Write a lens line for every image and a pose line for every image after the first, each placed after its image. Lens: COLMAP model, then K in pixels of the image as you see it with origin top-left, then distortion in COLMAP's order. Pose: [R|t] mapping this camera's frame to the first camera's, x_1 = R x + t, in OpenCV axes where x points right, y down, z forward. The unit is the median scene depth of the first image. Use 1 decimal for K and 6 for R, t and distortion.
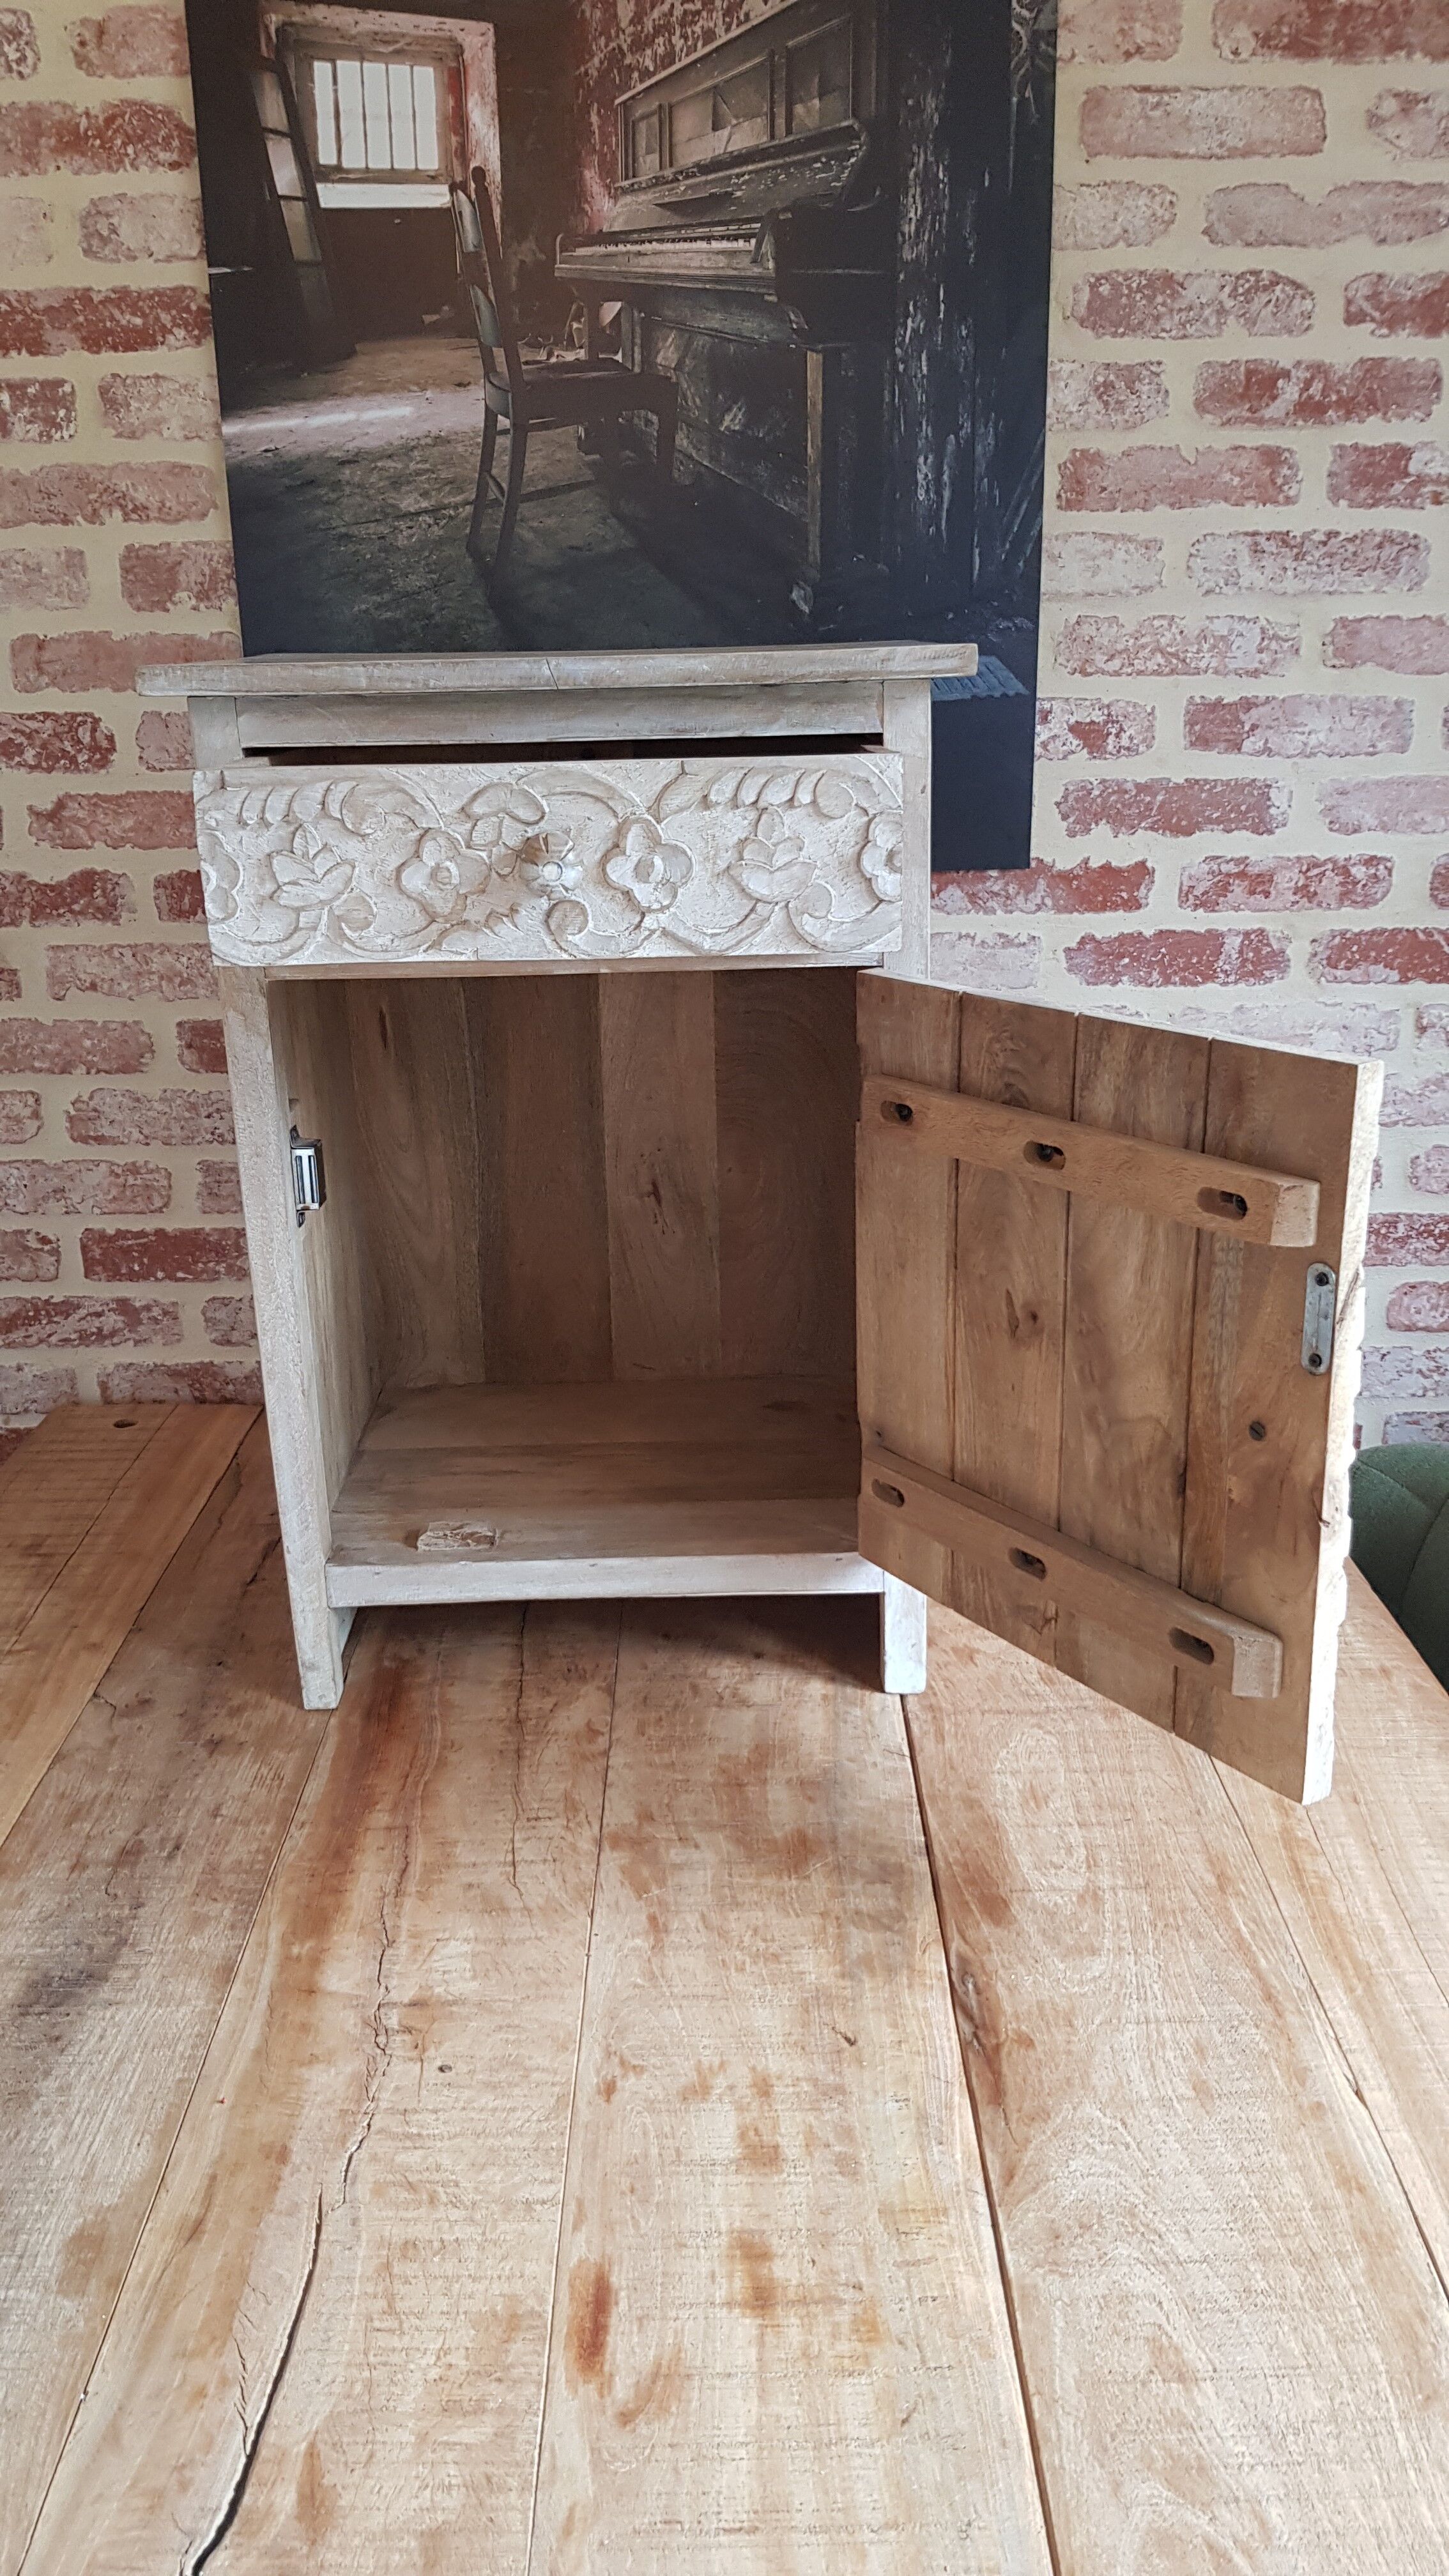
lens RADIAL K [[2073.7, 0, 730.2], [0, 2073.7, 1323.3], [0, 0, 1]] dist [0.024298, -0.076391]
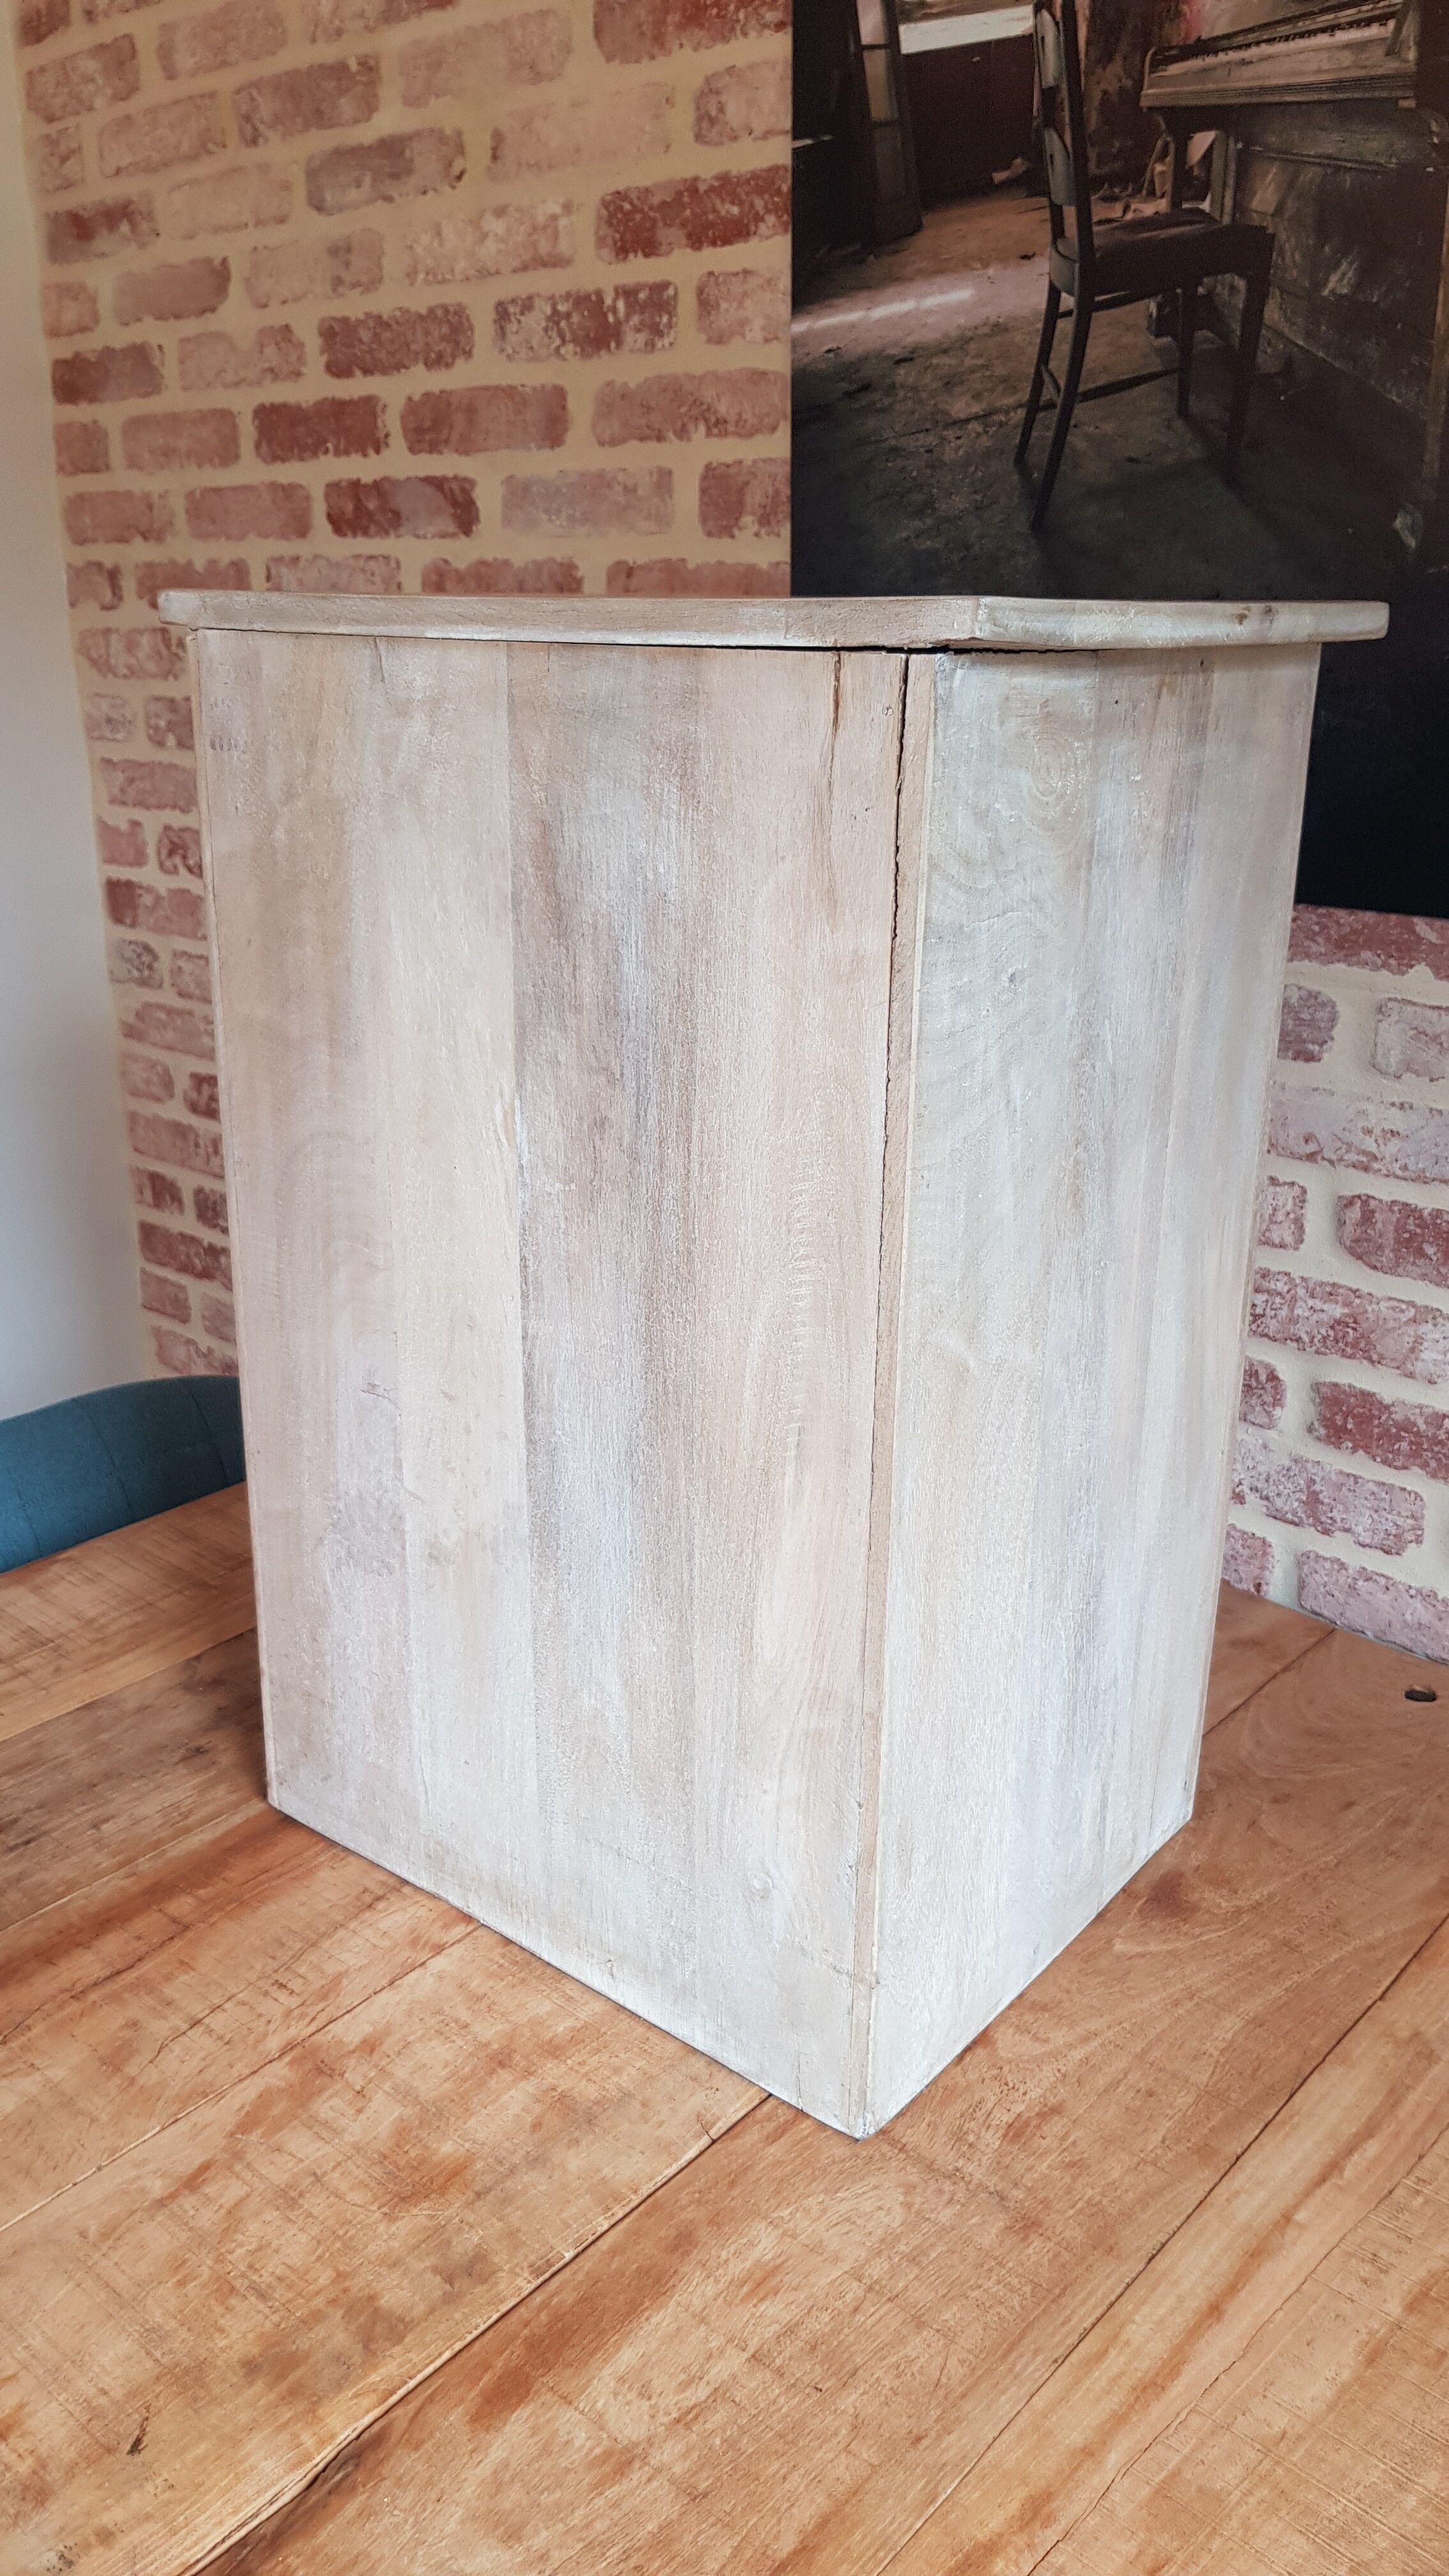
lens RADIAL K [[2073.7, 0, 697.9], [0, 2073.7, 1281.1], [0, 0, 1]] dist [0.024298, -0.076391]
pose [[0.738666, 0.235594, -0.631559, 0.375014], [-0.224739, 0.969400, 0.098768, -0.120371], [0.635503, 0.068979, 0.769011, 0.333034]]
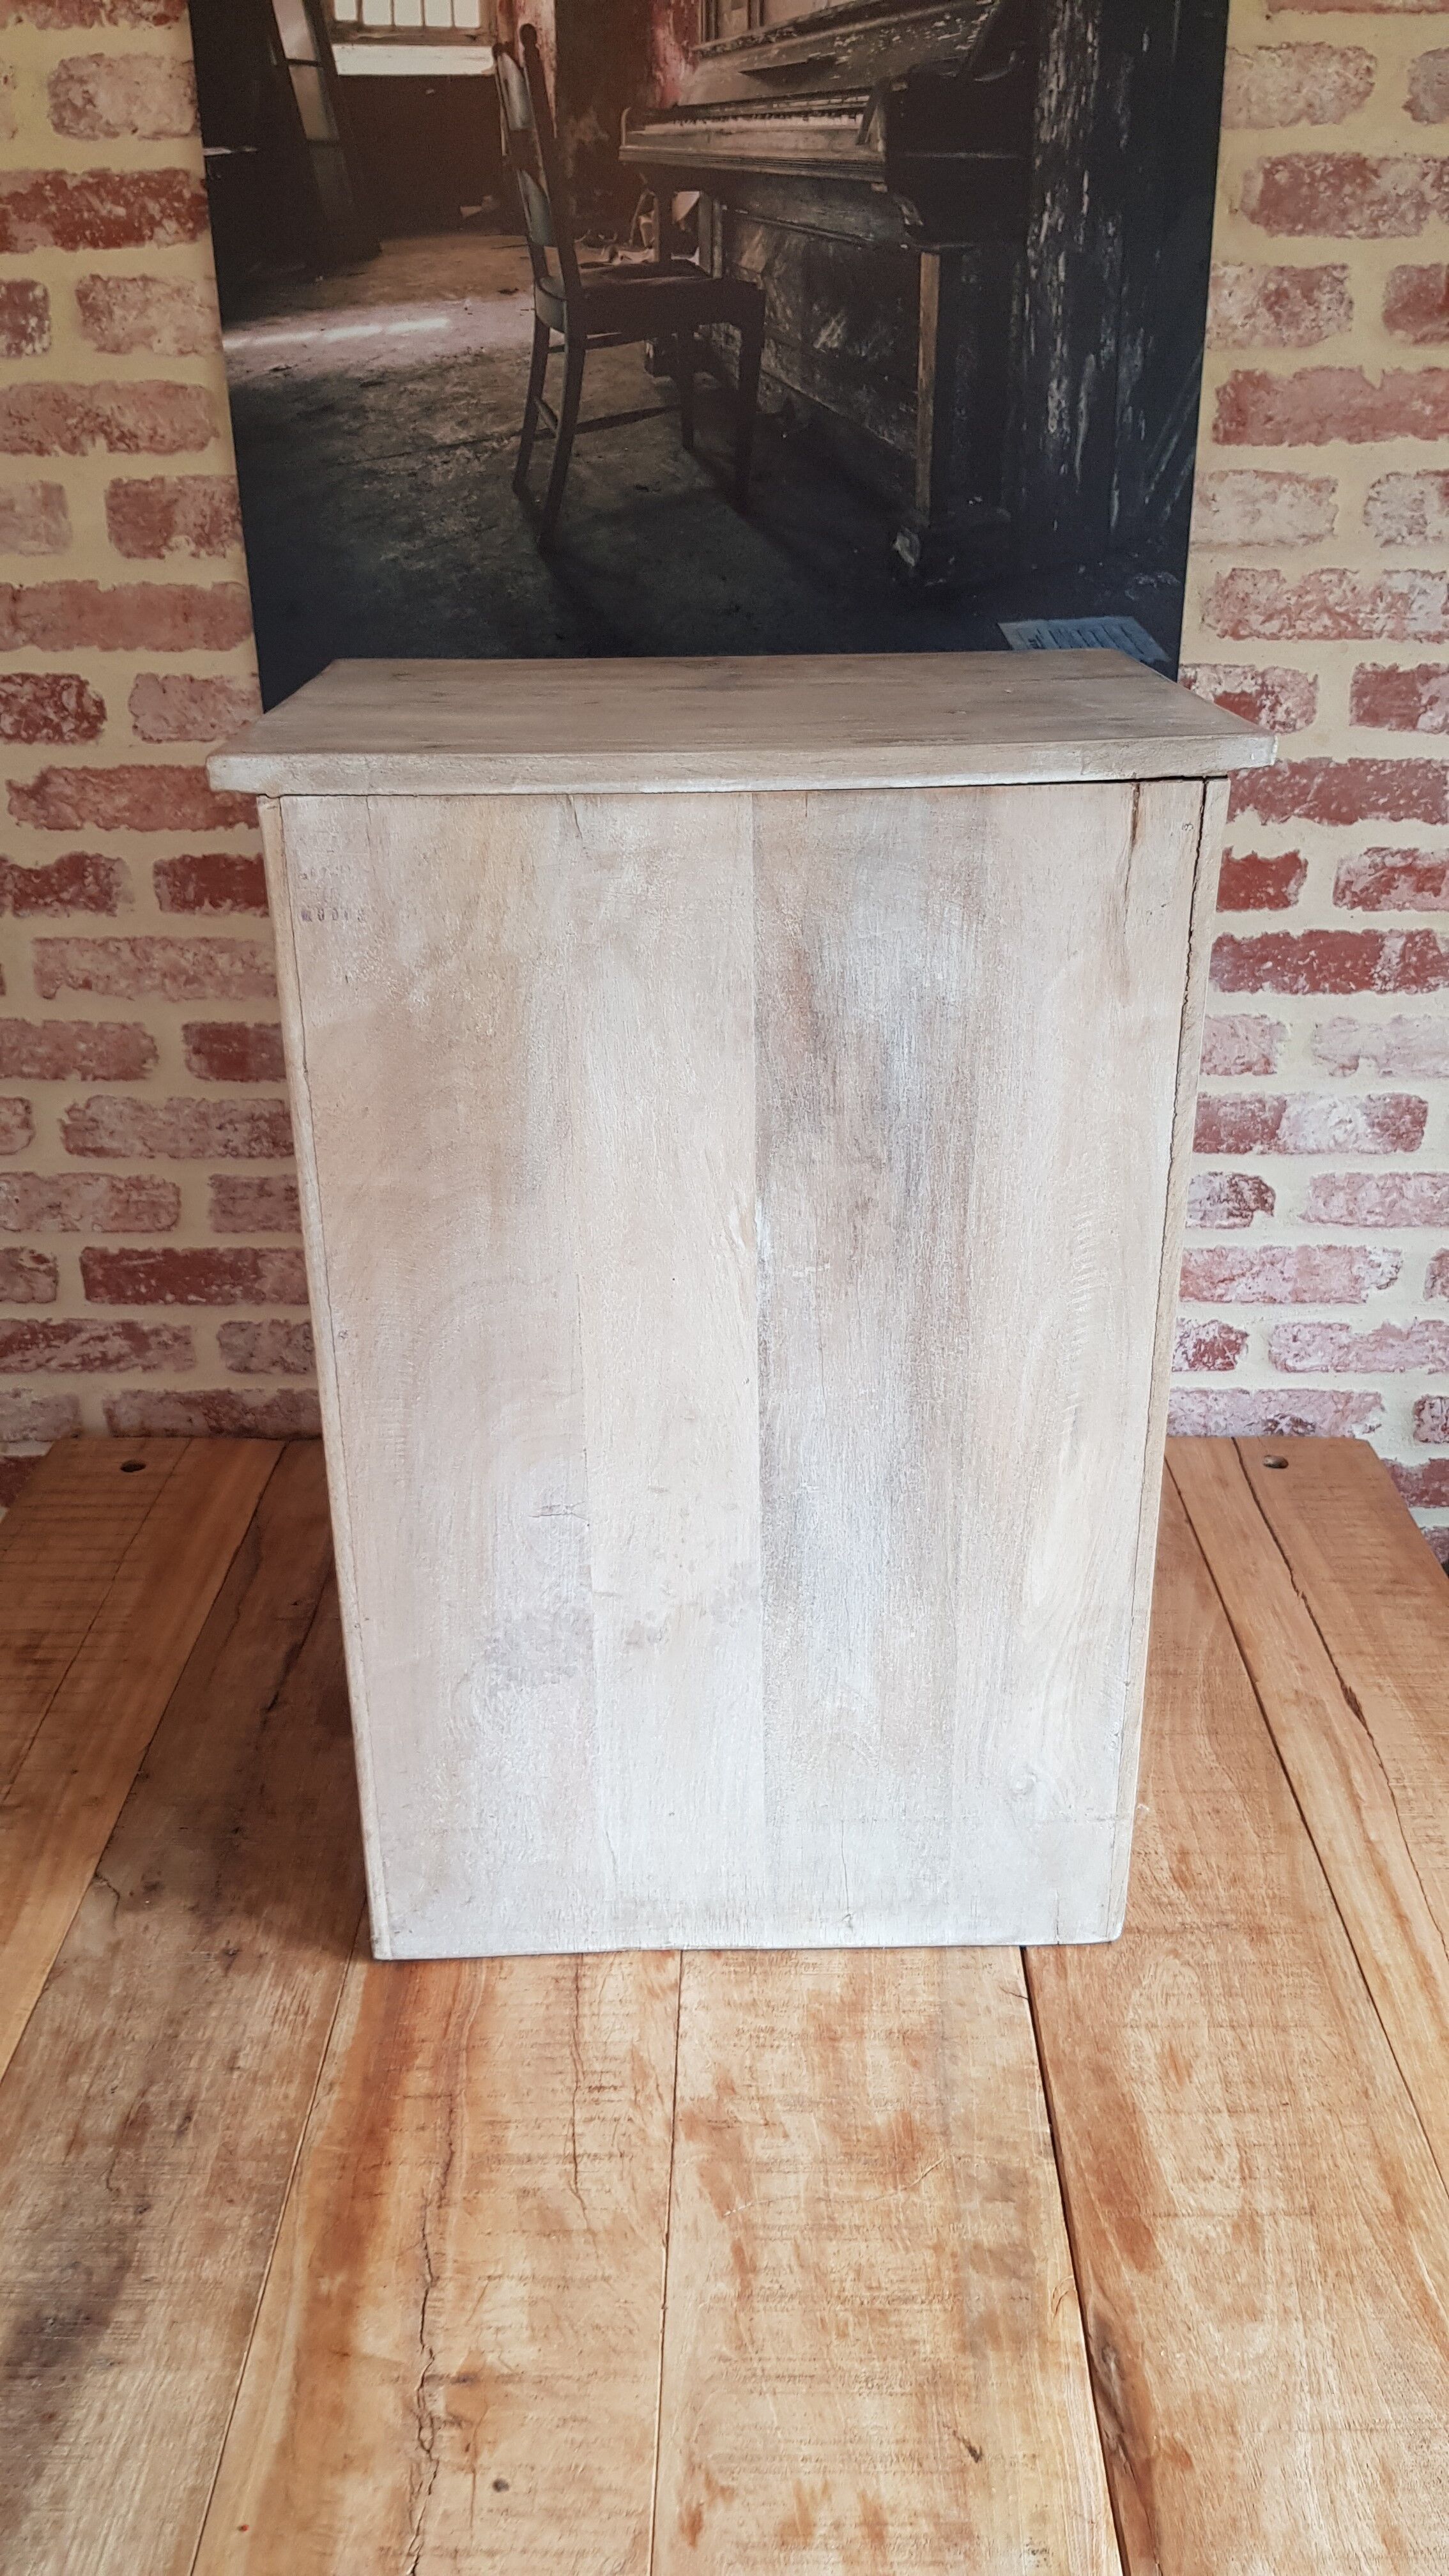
lens RADIAL K [[2073.7, 0, 731.7], [0, 2073.7, 1291.1], [0, 0, 1]] dist [0.024298, -0.076391]
pose [[0.999845, 0.011298, -0.013532, -0.023009], [-0.009883, 0.994895, 0.100430, -0.136347], [0.014597, -0.100281, 0.994852, 0.129197]]
